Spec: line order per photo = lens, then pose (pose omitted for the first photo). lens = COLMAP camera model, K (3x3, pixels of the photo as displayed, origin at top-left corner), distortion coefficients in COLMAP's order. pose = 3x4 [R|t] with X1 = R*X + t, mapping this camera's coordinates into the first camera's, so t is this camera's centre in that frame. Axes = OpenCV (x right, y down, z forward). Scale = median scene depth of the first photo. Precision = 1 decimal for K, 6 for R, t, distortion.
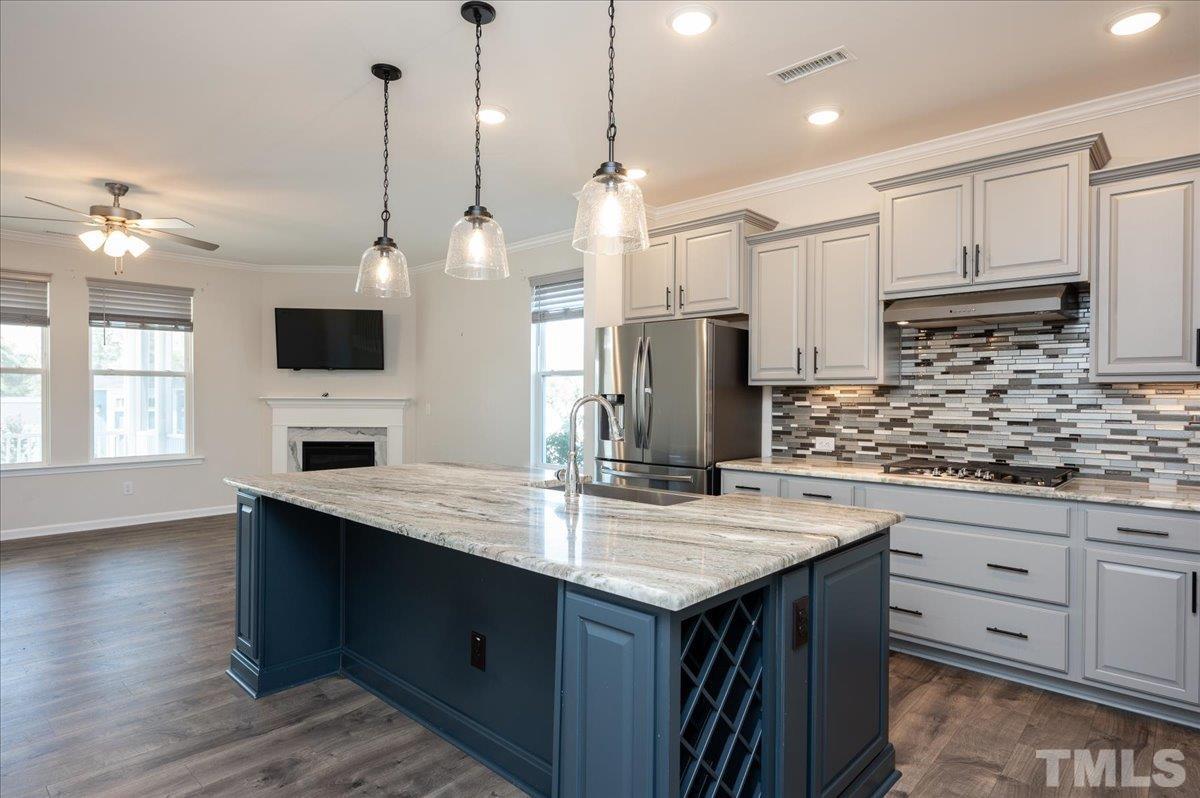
lens RADIAL K [[656.2, 0, 600.0], [0, 656.2, 399.0], [0, 0, 1]] dist [0.004068, 0.000830]
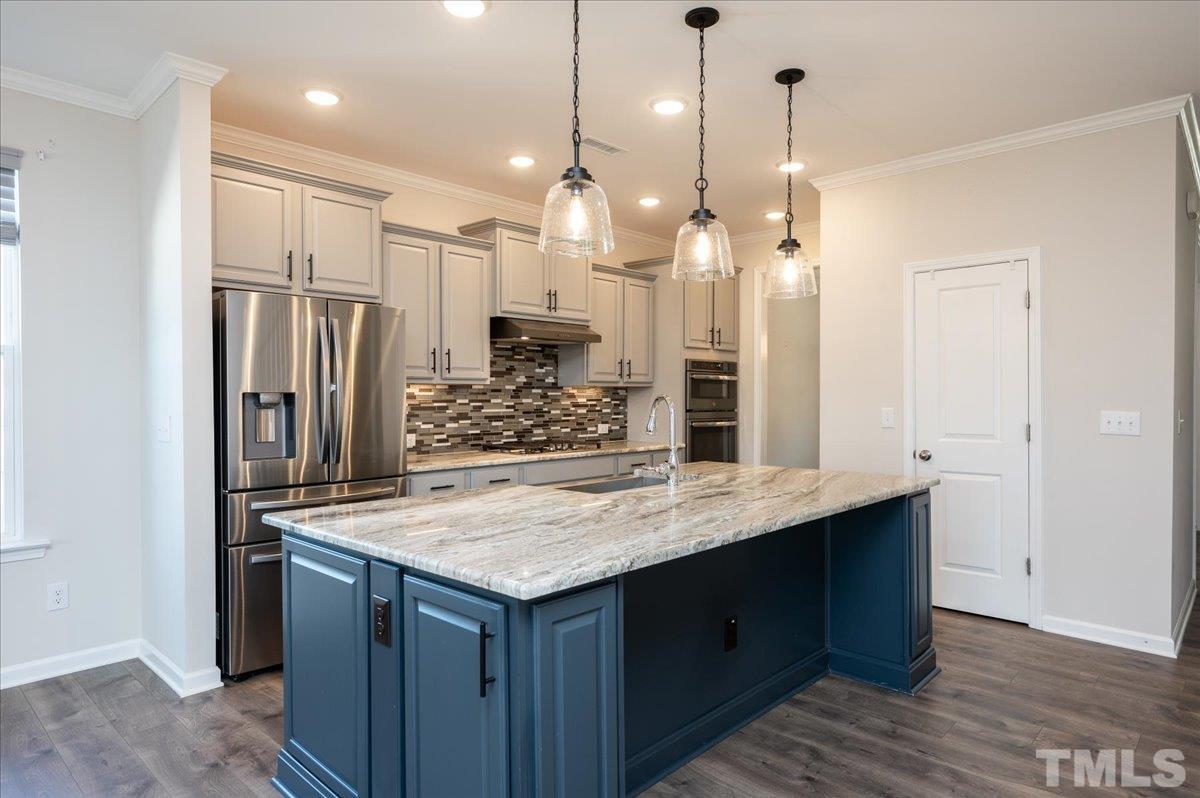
lens RADIAL K [[699.2, 0, 600.0], [0, 699.2, 399.0], [0, 0, 1]] dist [-0.002722, -0.000425]
pose [[0.009757, -0.009508, 0.999907, -0.863136], [0.005427, 0.999941, 0.009455, -0.006454], [-0.999938, 0.005334, 0.009808, 0.783405]]
